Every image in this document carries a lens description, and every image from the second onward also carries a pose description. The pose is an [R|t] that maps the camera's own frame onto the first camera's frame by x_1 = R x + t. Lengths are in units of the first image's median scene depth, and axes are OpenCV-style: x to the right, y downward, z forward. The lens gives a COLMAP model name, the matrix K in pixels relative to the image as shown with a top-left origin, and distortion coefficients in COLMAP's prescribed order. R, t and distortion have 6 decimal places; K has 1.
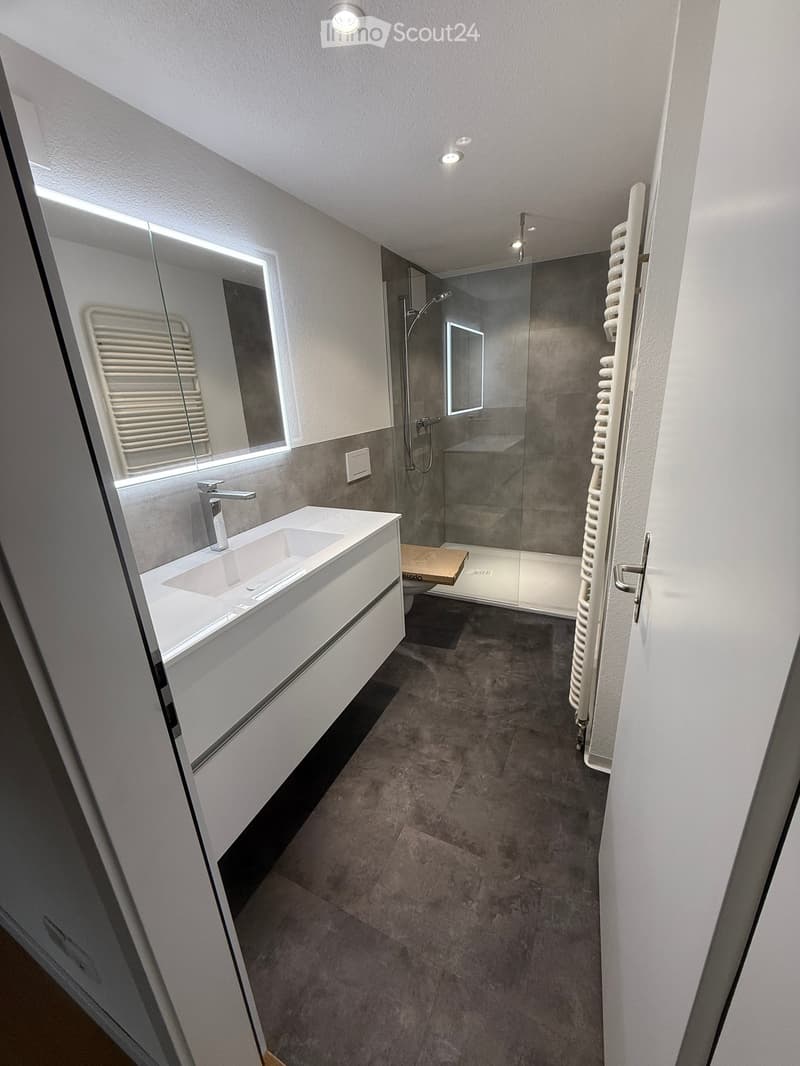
lens RADIAL K [[425.1, 0, 400.0], [0, 425.1, 533.0], [0, 0, 1]] dist [-0.000054, -0.000161]
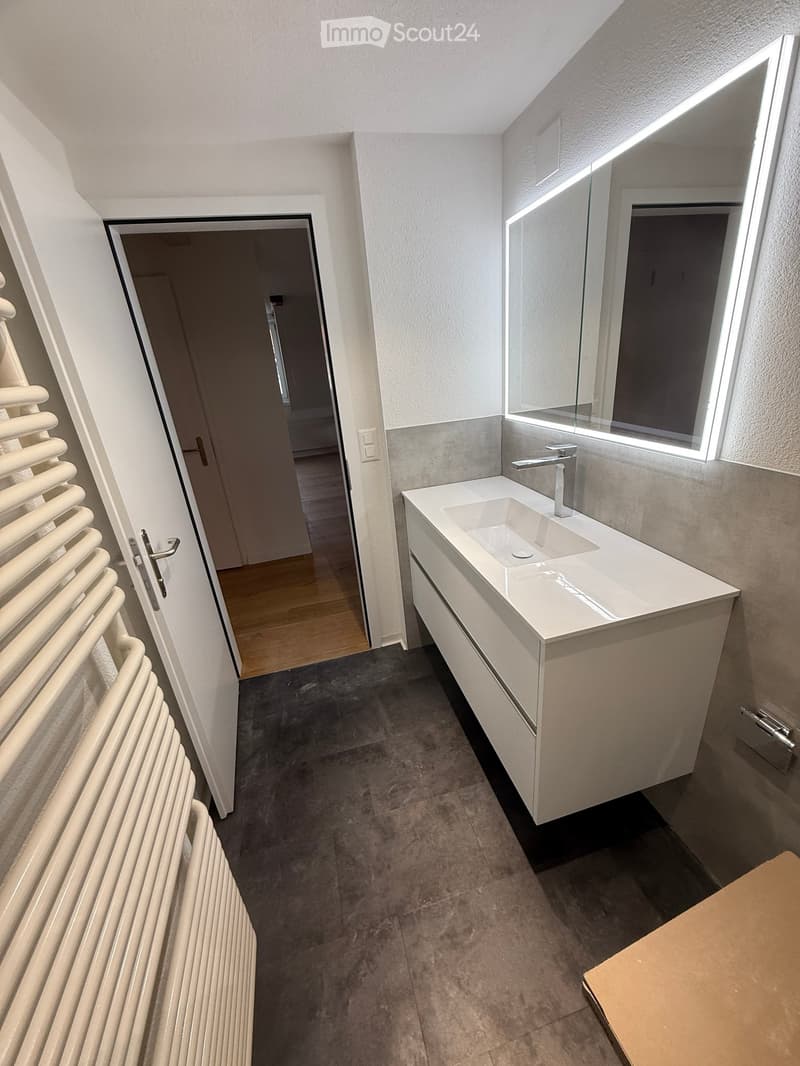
lens RADIAL K [[425.1, 0, 400.0], [0, 425.1, 533.0], [0, 0, 1]] dist [-0.000054, -0.000161]
pose [[-0.755181, 0.354202, -0.551583, 0.381311], [-0.082554, 0.783359, 0.616063, -0.460194], [0.650298, 0.510774, -0.562337, 1.206699]]
